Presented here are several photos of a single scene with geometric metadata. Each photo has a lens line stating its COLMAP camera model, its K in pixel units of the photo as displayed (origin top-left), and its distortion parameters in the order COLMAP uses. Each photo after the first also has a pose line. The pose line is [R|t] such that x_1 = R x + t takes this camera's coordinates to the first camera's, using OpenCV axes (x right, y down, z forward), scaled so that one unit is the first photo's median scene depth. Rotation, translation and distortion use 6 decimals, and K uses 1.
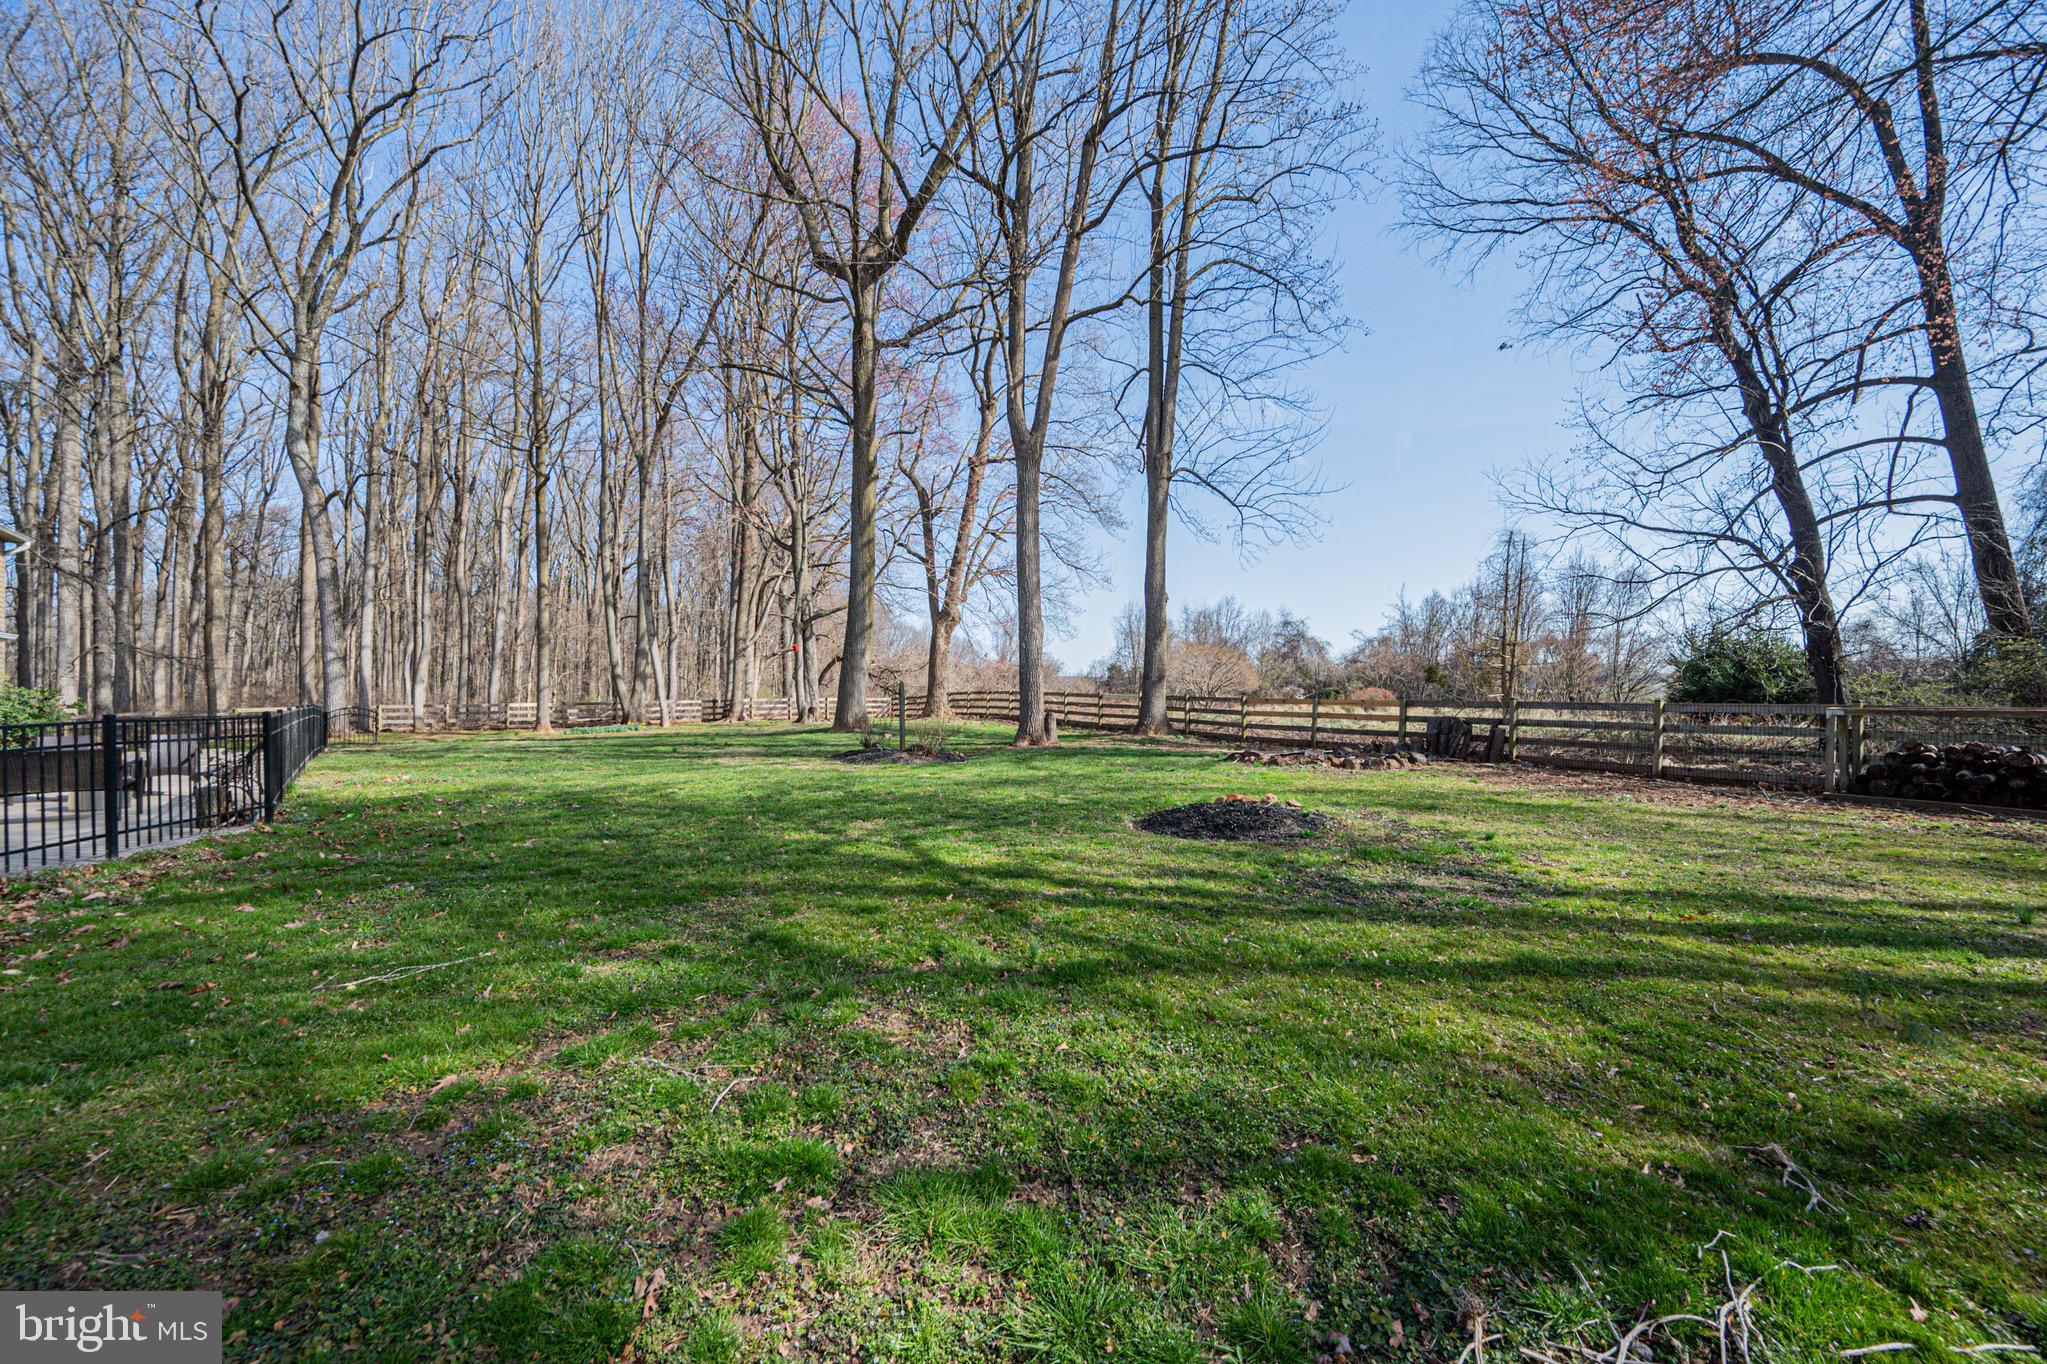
lens RADIAL K [[820.5, 0, 1009.3], [0, 820.5, 692.6], [0, 0, 1]] dist [-0.001481, -0.000151]
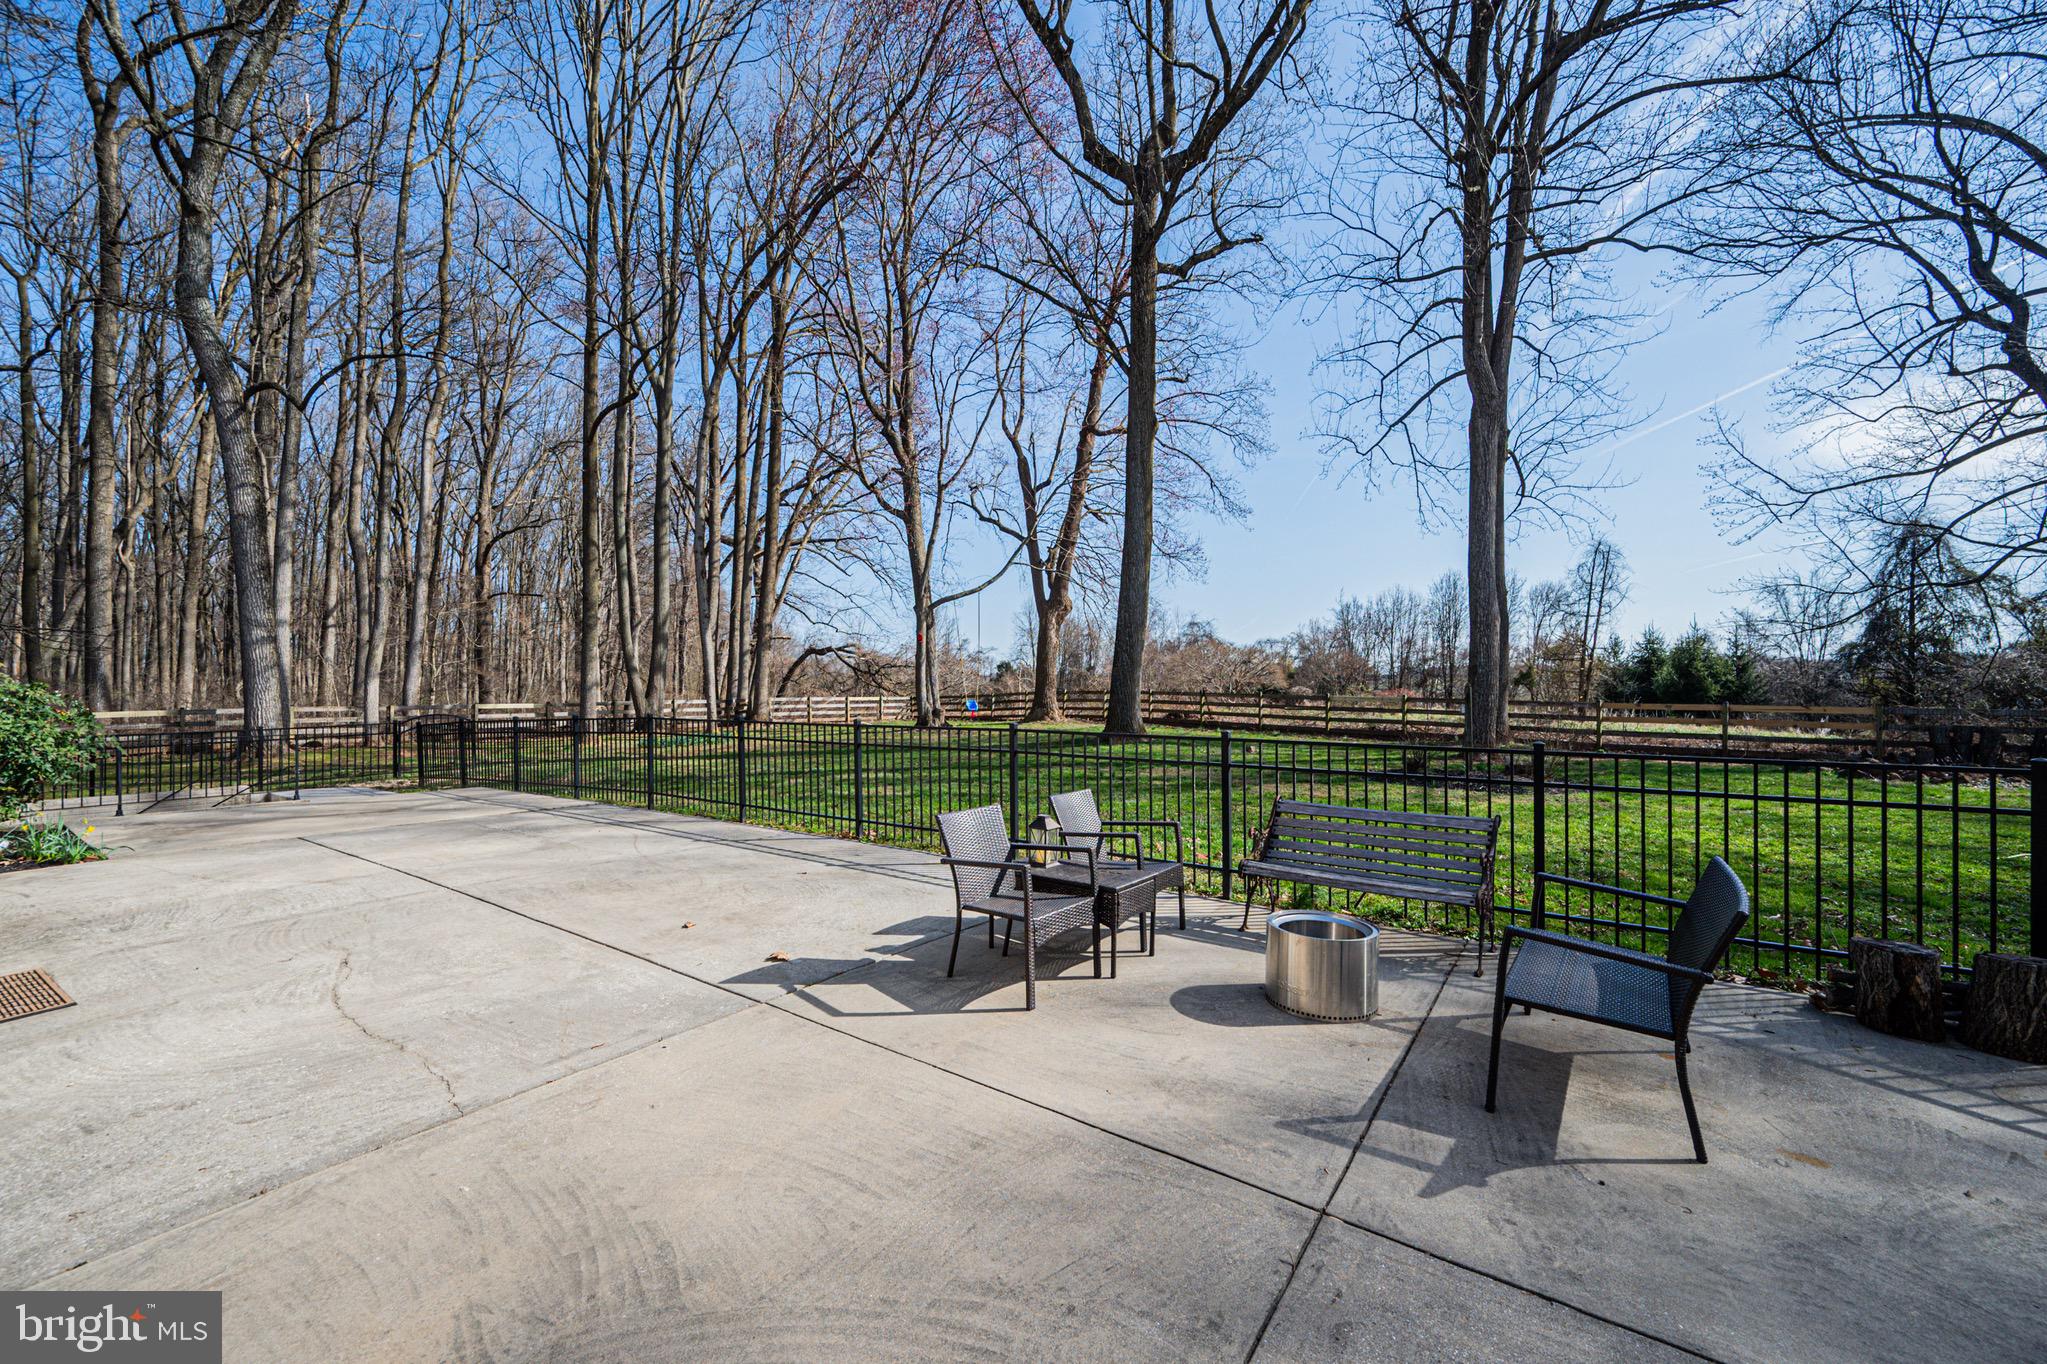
lens RADIAL K [[820.5, 0, 1025.4], [0, 820.5, 692.7], [0, 0, 1]] dist [-0.001481, -0.000151]
pose [[0.964016, 0.005620, 0.265785, -0.500426], [-0.006684, 0.999973, 0.003100, -0.002675], [-0.265761, -0.004765, 0.964027, 0.242994]]
